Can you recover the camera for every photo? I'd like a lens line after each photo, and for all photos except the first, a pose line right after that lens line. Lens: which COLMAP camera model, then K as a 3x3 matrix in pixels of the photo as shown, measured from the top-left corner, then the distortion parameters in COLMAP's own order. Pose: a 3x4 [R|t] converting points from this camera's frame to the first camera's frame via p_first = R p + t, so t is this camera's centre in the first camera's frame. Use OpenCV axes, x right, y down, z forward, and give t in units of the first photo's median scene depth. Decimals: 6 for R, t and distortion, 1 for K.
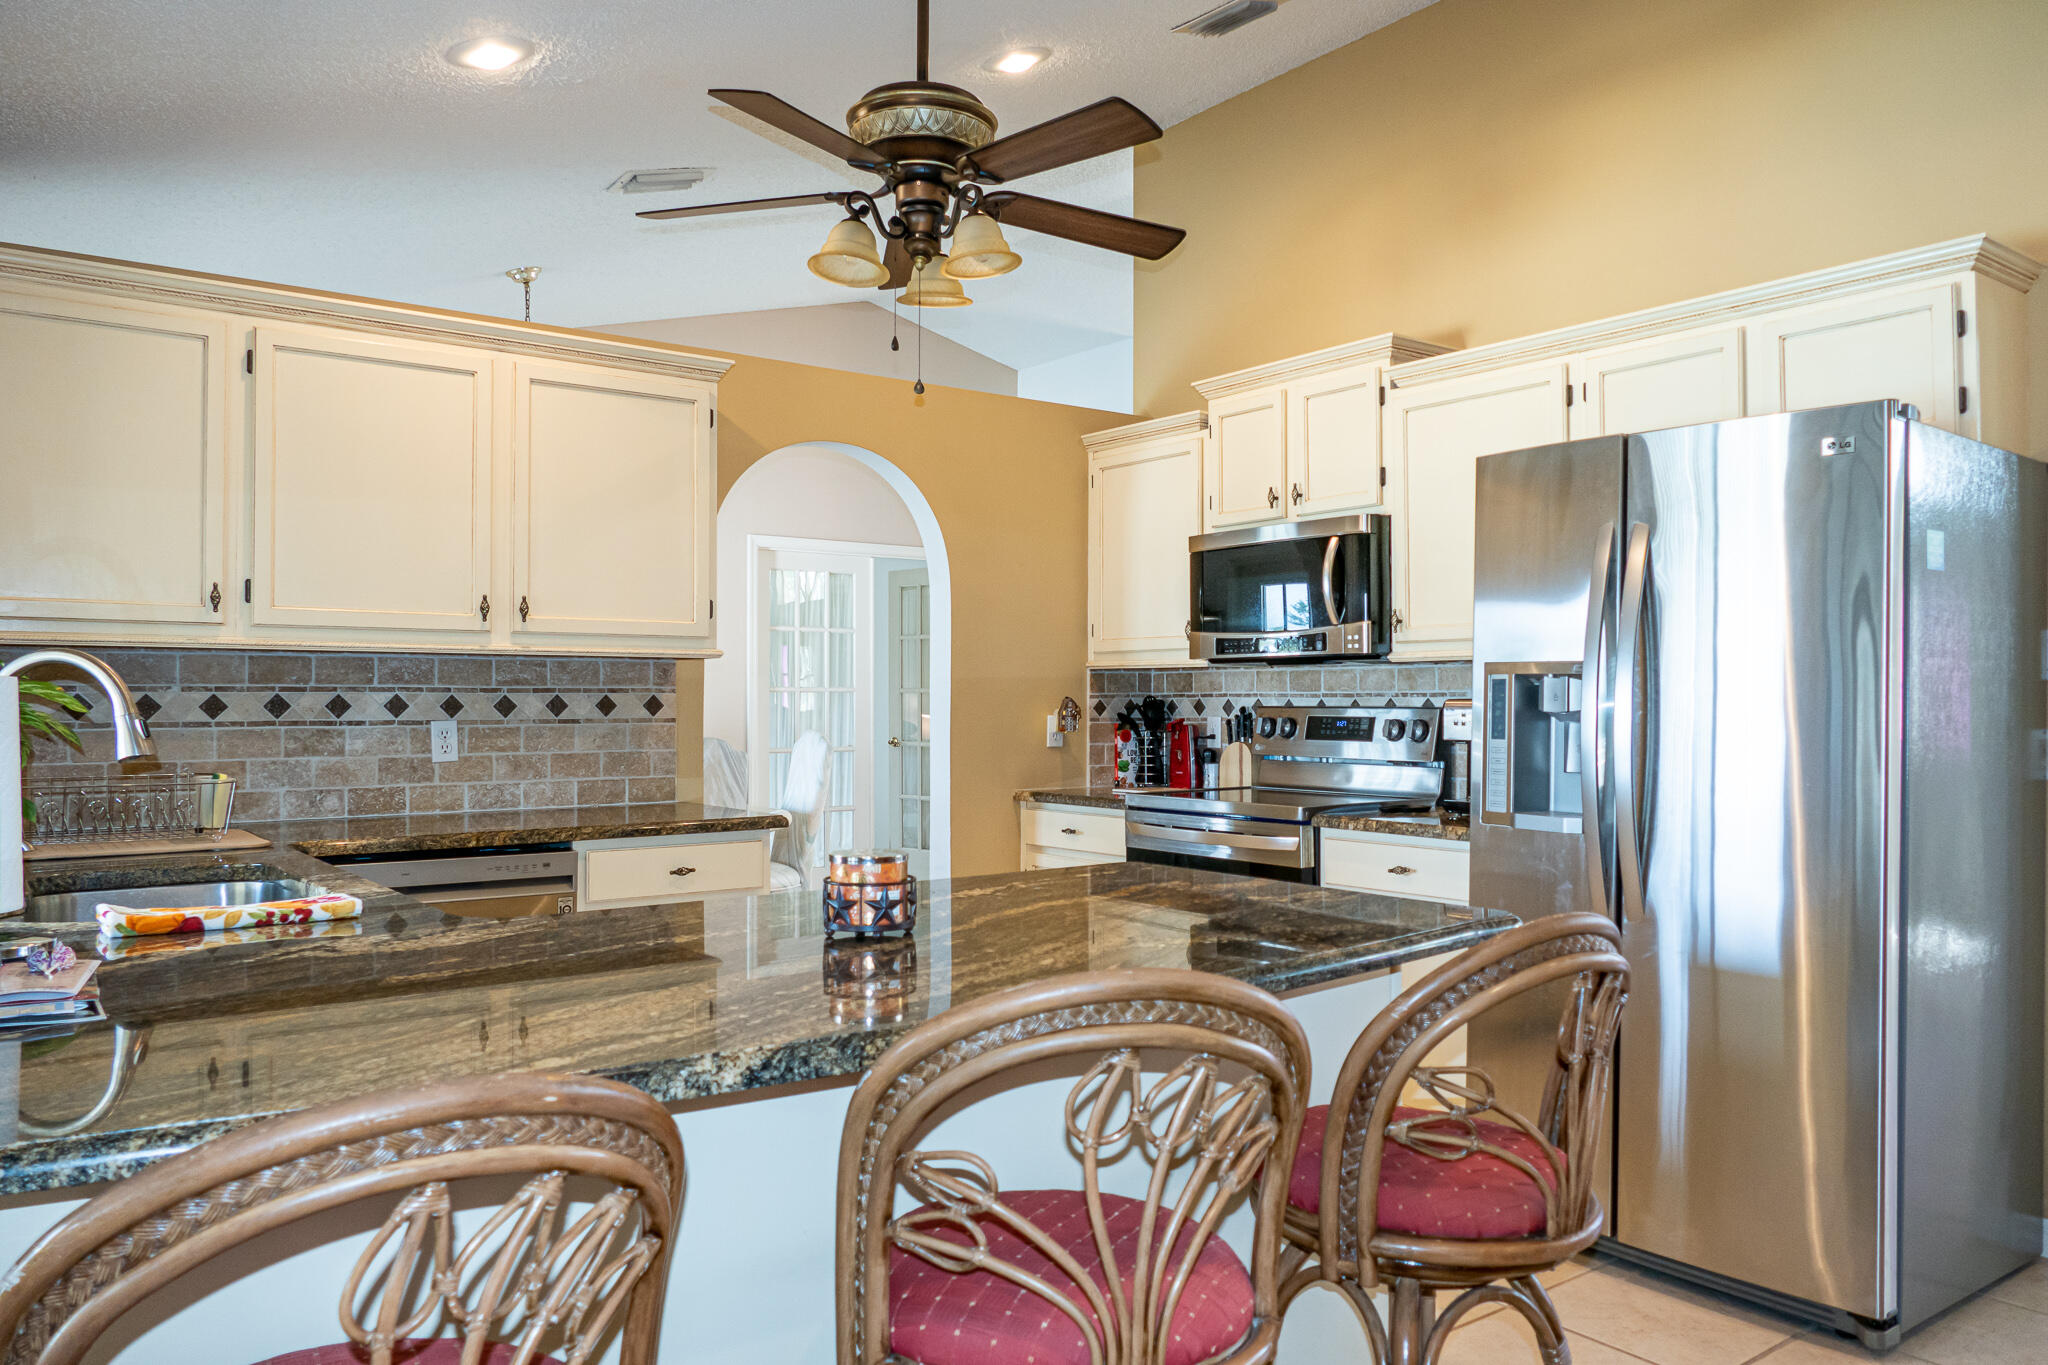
lens RADIAL K [[1456.7, 0, 1024.0], [0, 1456.7, 682.5], [0, 0, 1]] dist [-0.018151, 0.008511]
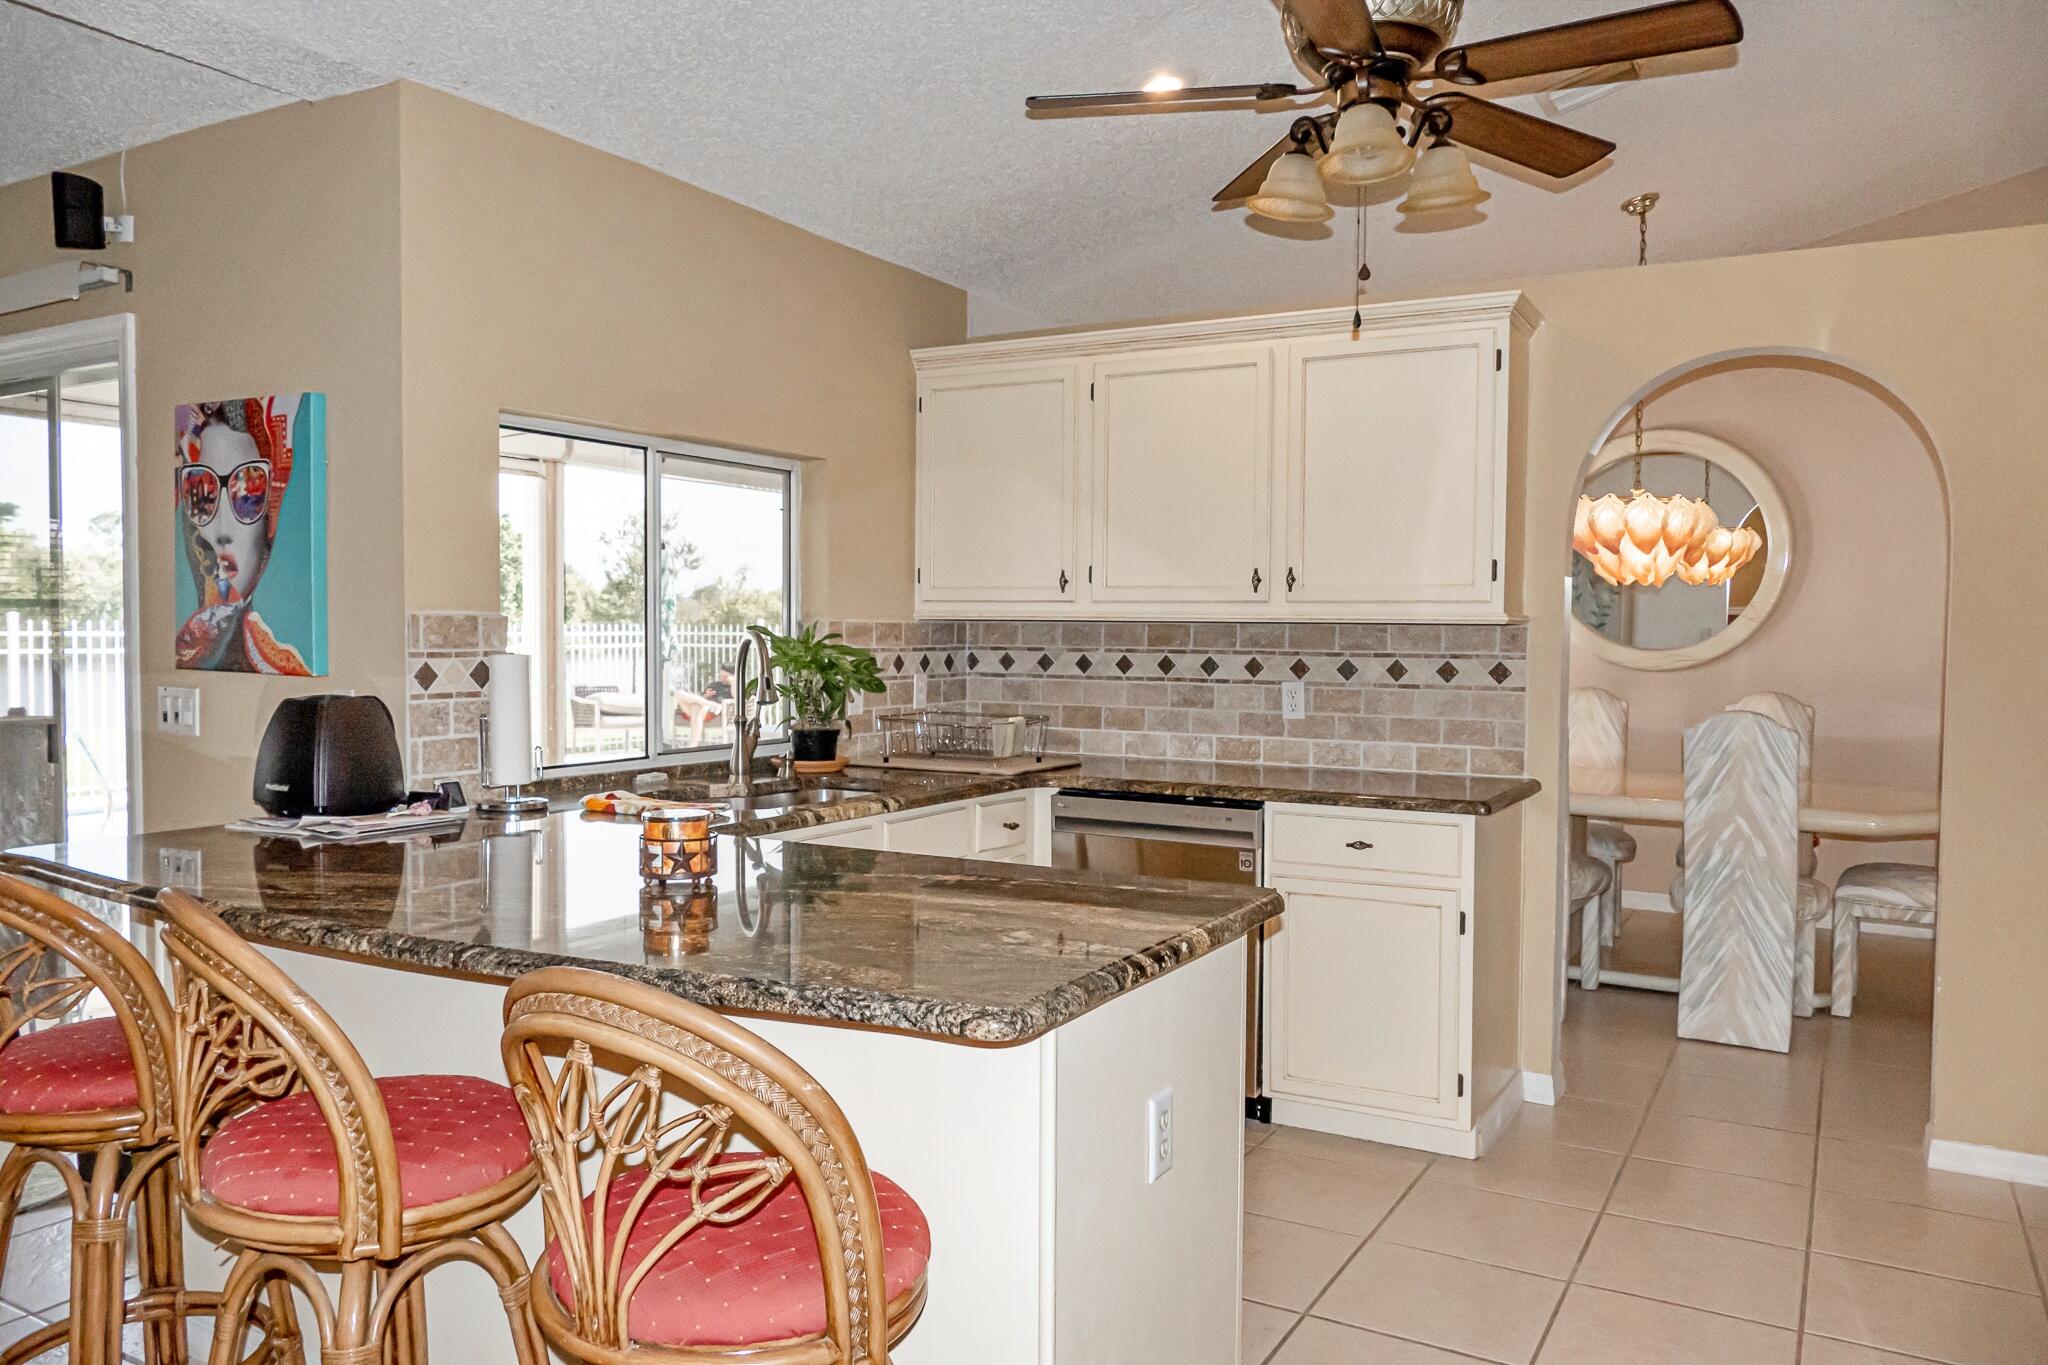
lens RADIAL K [[1456.7, 0, 1024.0], [0, 1456.7, 682.5], [0, 0, 1]] dist [-0.018151, 0.008511]
pose [[0.405386, 0.036005, -0.913436, 0.519724], [-0.000093, 0.999226, 0.039346, -0.016208], [0.914145, -0.015865, 0.405076, 0.370425]]
